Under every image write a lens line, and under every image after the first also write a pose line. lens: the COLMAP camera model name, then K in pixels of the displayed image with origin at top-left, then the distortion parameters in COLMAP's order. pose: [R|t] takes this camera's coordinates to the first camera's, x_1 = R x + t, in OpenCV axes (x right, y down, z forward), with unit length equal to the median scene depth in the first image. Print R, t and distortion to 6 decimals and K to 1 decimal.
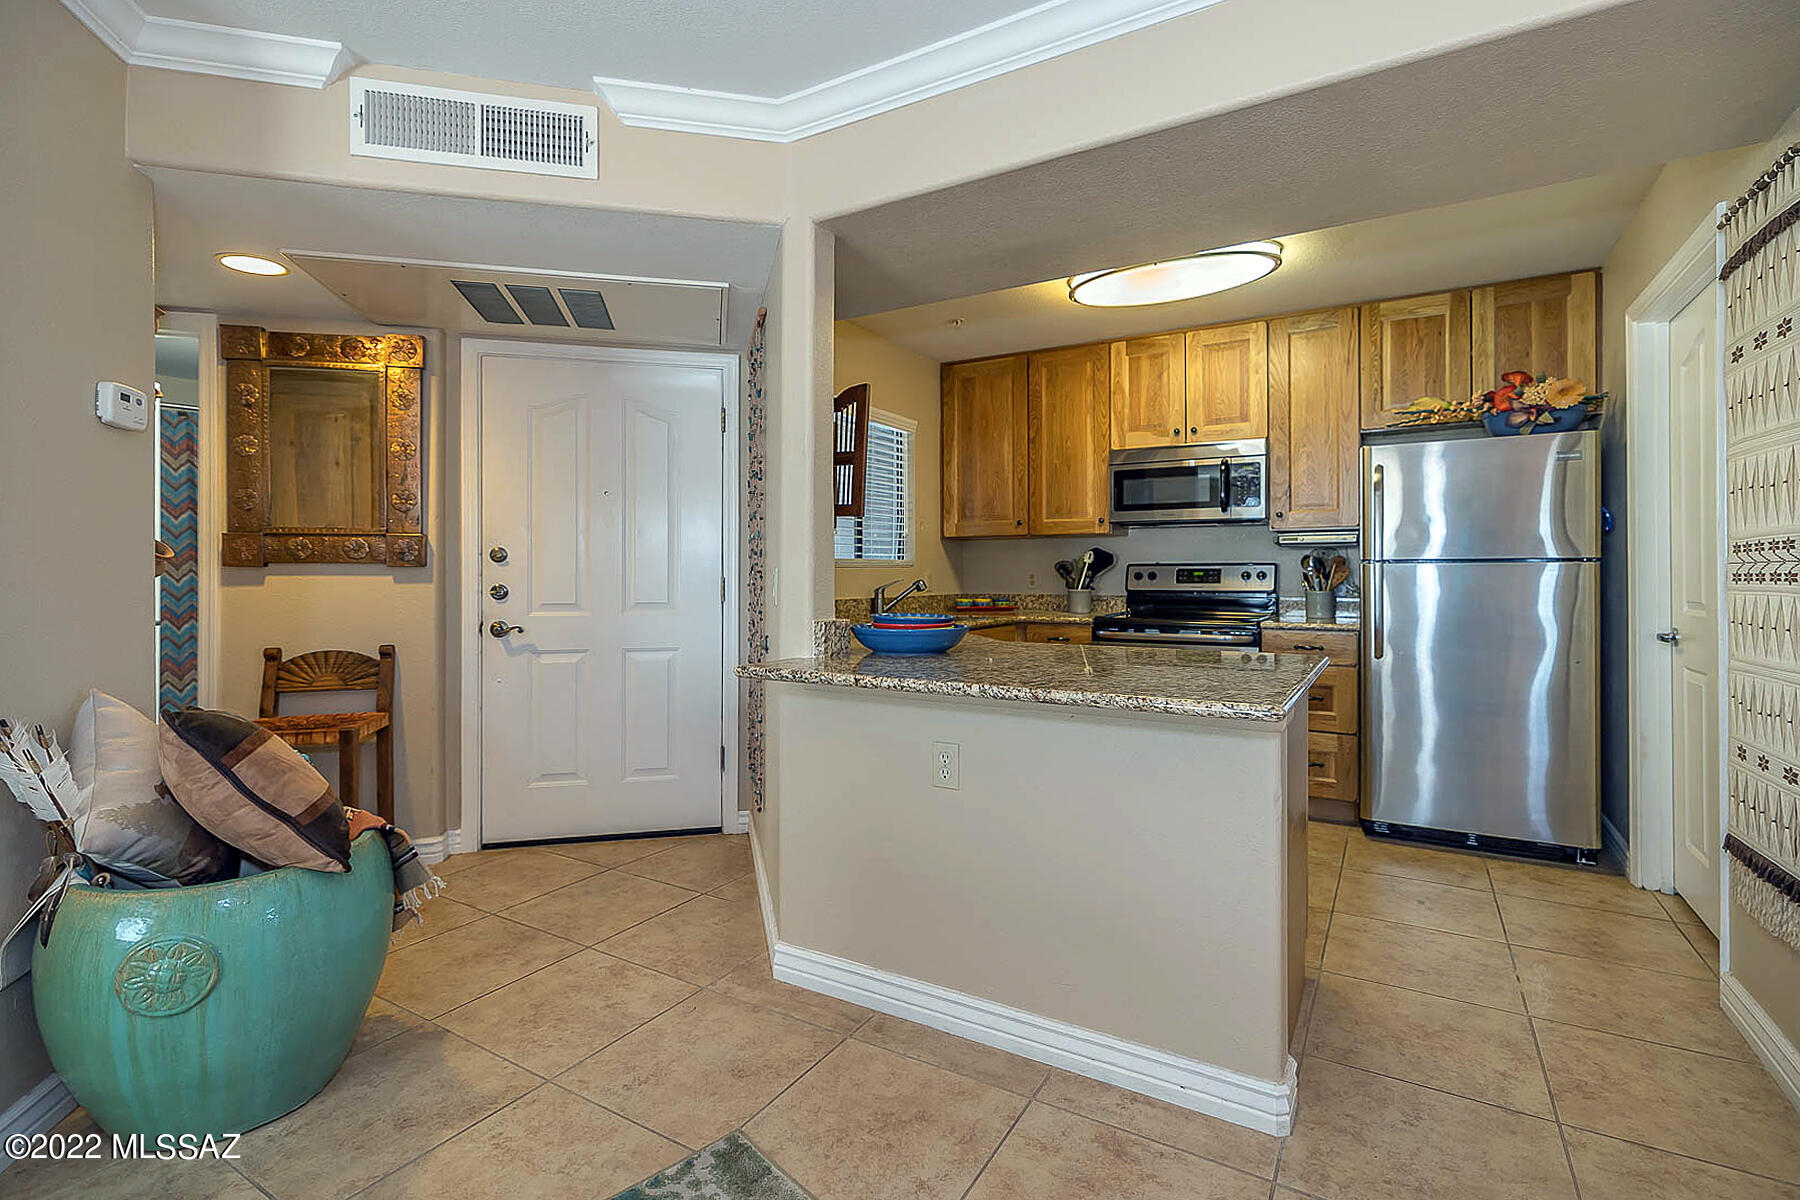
lens RADIAL K [[852.6, 0, 791.2], [0, 852.6, 560.6], [0, 0, 1]] dist [-0.002675, 0.001074]
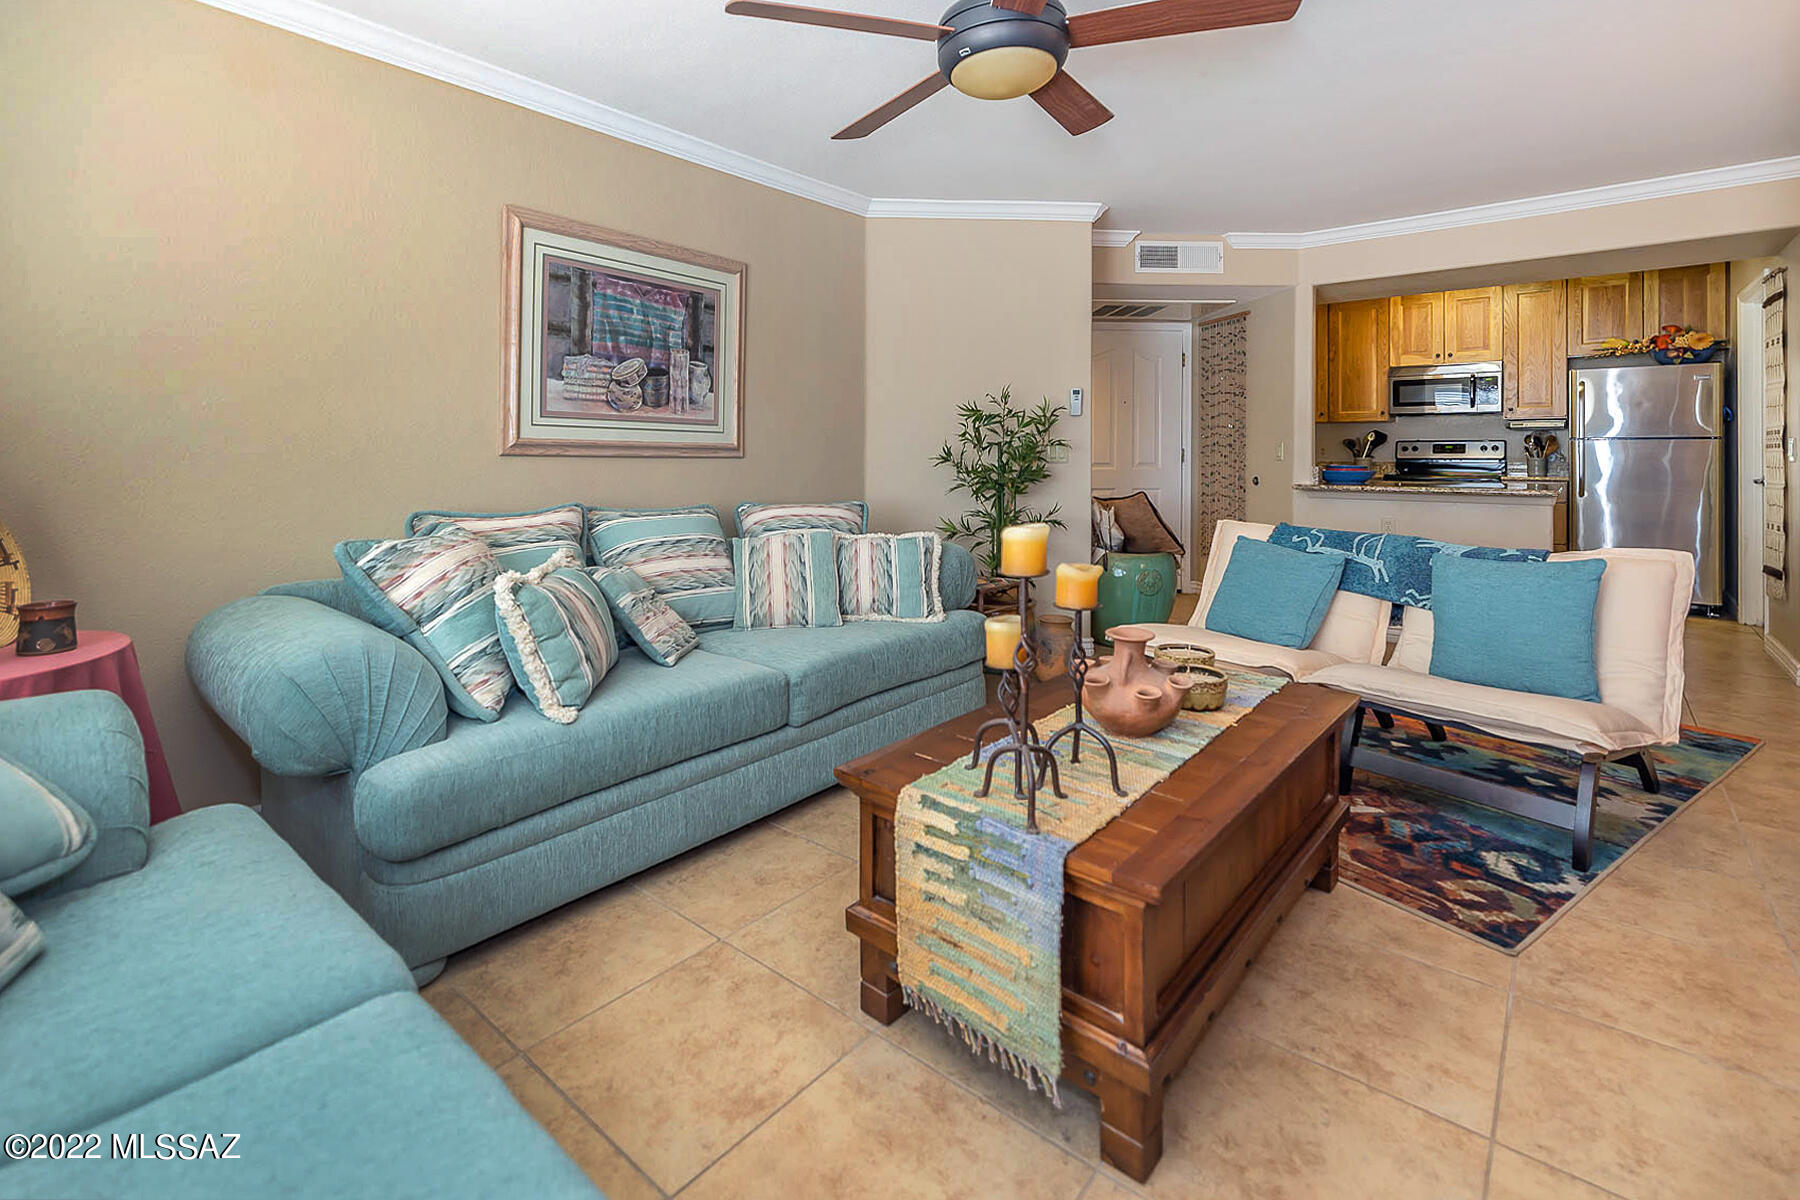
lens RADIAL K [[852.6, 0, 830.9], [0, 852.6, 446.3], [0, 0, 1]] dist [-0.002675, 0.001074]
pose [[0.994991, 0.000144, -0.099964, -0.511731], [0.000771, 0.999958, 0.009111, -0.000965], [0.099962, -0.009143, 0.994949, -0.681282]]
